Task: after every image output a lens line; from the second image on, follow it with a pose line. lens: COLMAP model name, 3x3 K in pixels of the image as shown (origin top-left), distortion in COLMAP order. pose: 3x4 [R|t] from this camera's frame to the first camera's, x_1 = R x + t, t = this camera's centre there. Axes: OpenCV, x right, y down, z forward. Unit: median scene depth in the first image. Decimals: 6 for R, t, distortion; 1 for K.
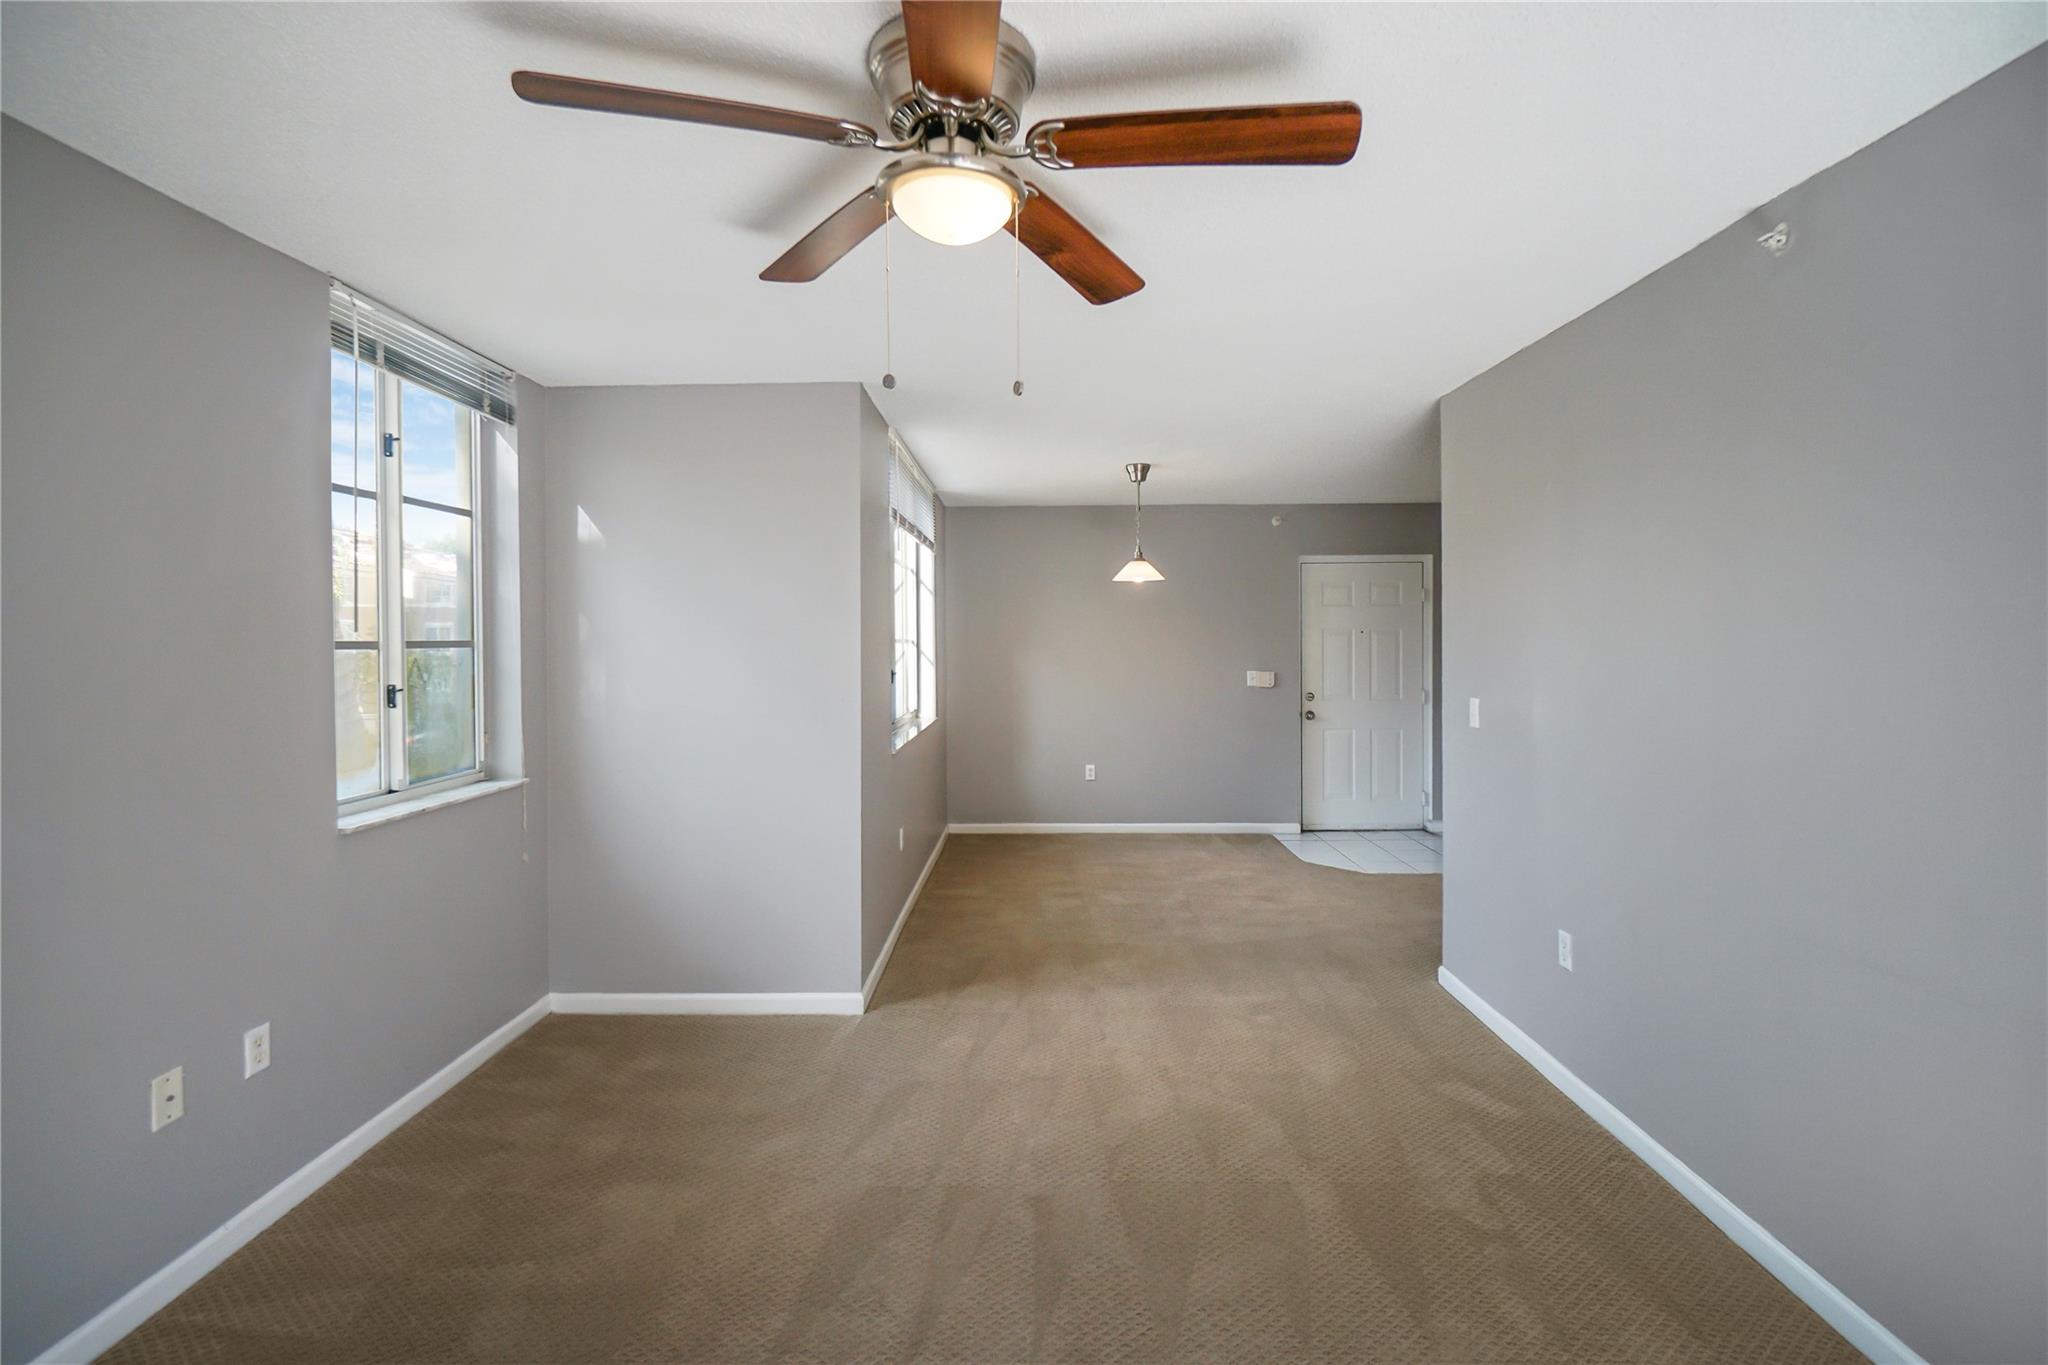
lens RADIAL K [[912.1, 0, 1029.0], [0, 912.1, 665.7], [0, 0, 1]] dist [-0.011898, 0.001869]
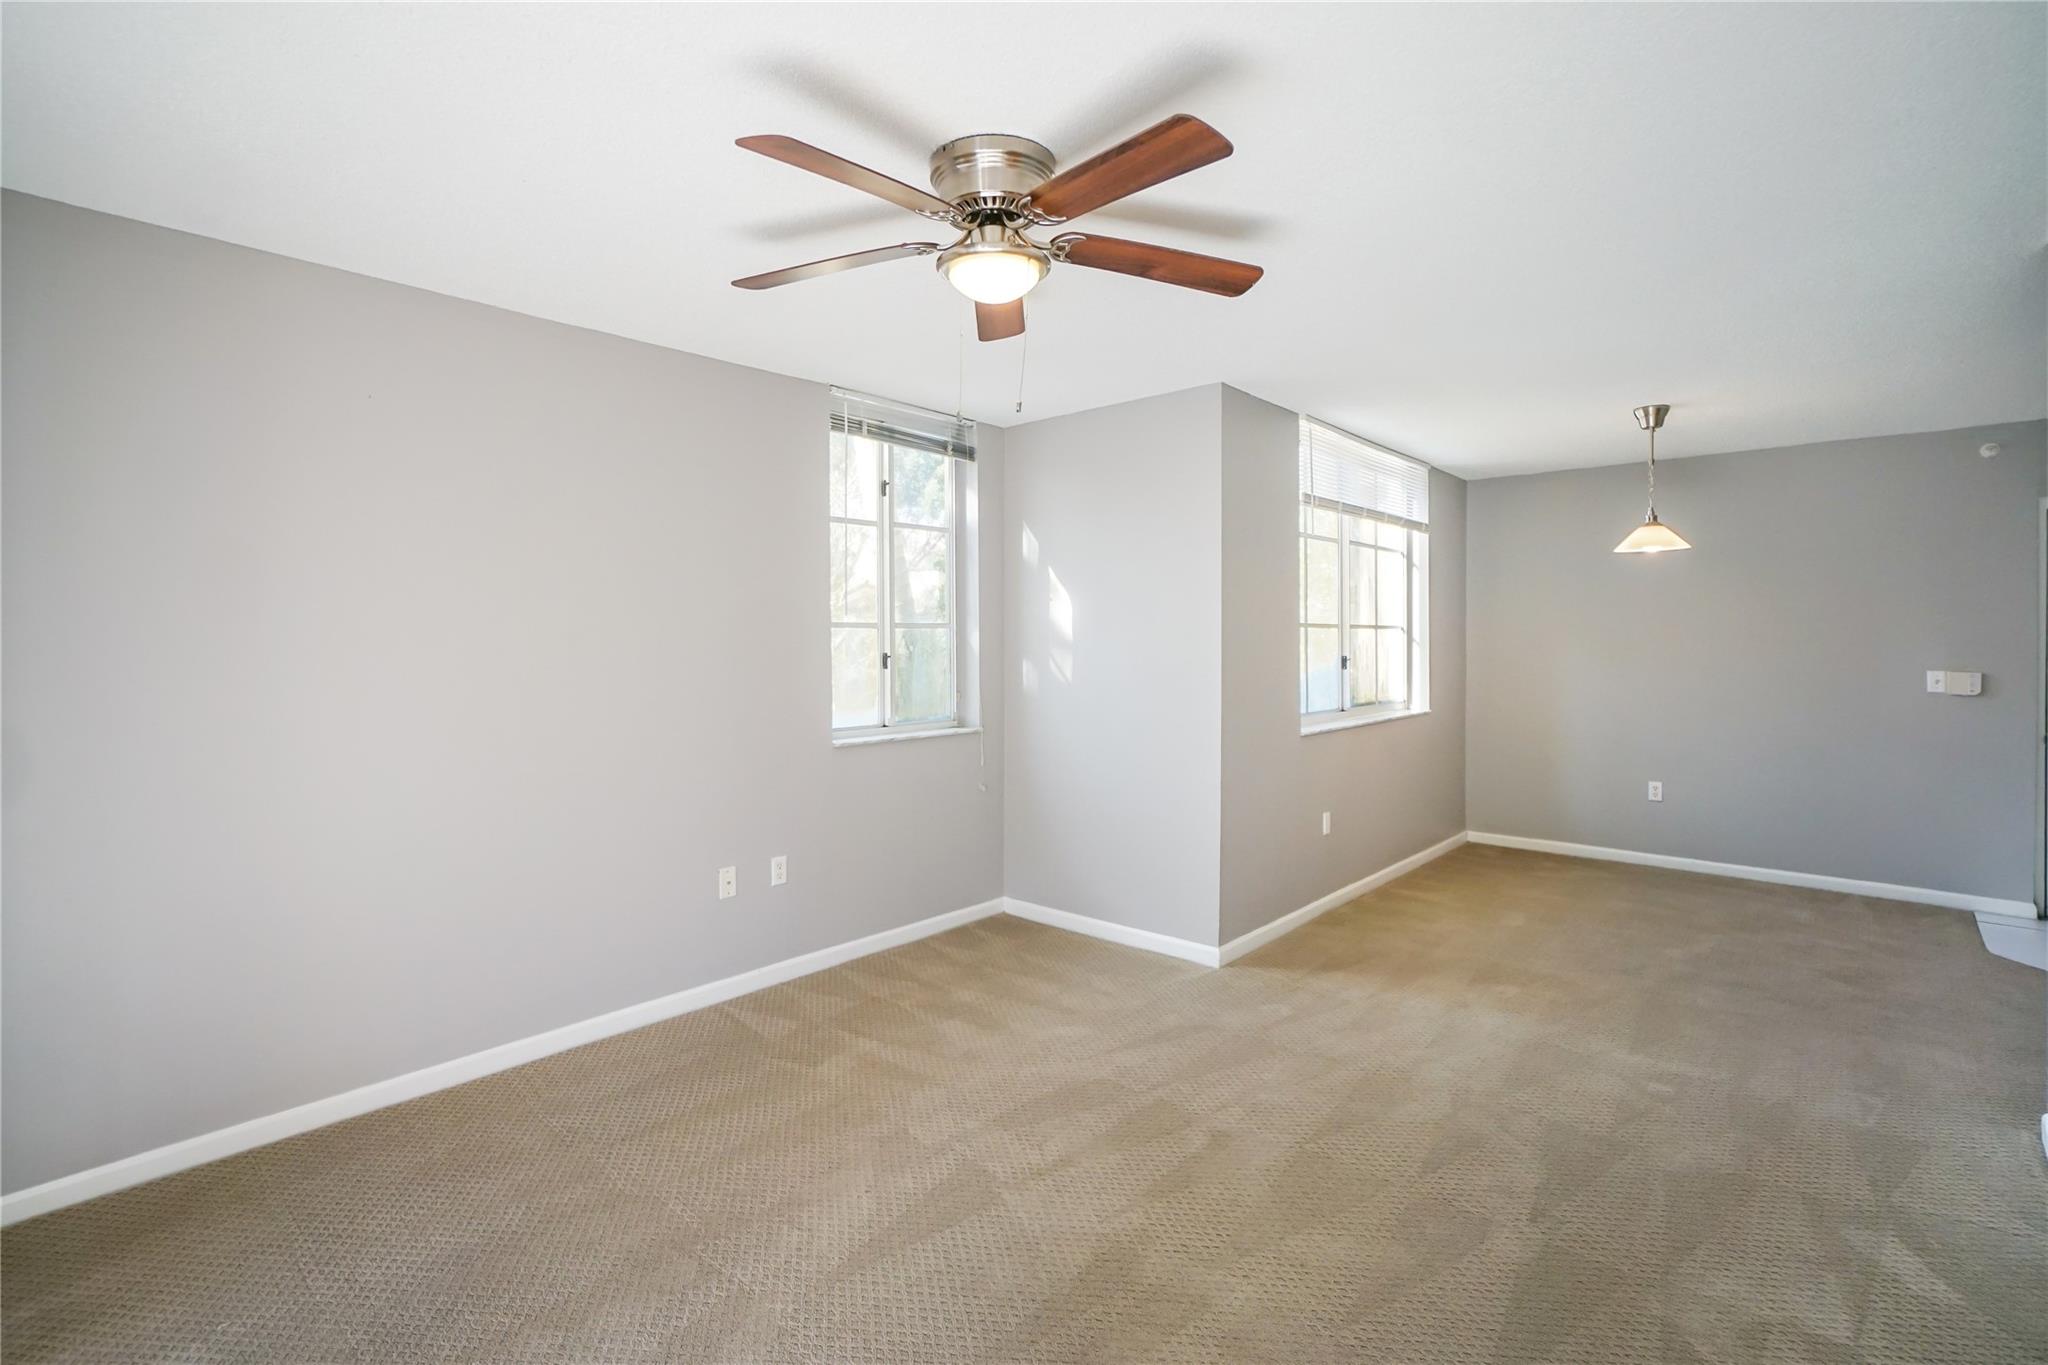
lens RADIAL K [[912.1, 0, 977.9], [0, 912.1, 665.8], [0, 0, 1]] dist [-0.011898, 0.001869]
pose [[0.750052, 0.024594, -0.660922, 0.337720], [-0.020529, 0.999693, 0.013902, 0.016750], [0.661060, 0.003141, 0.750326, -0.000177]]
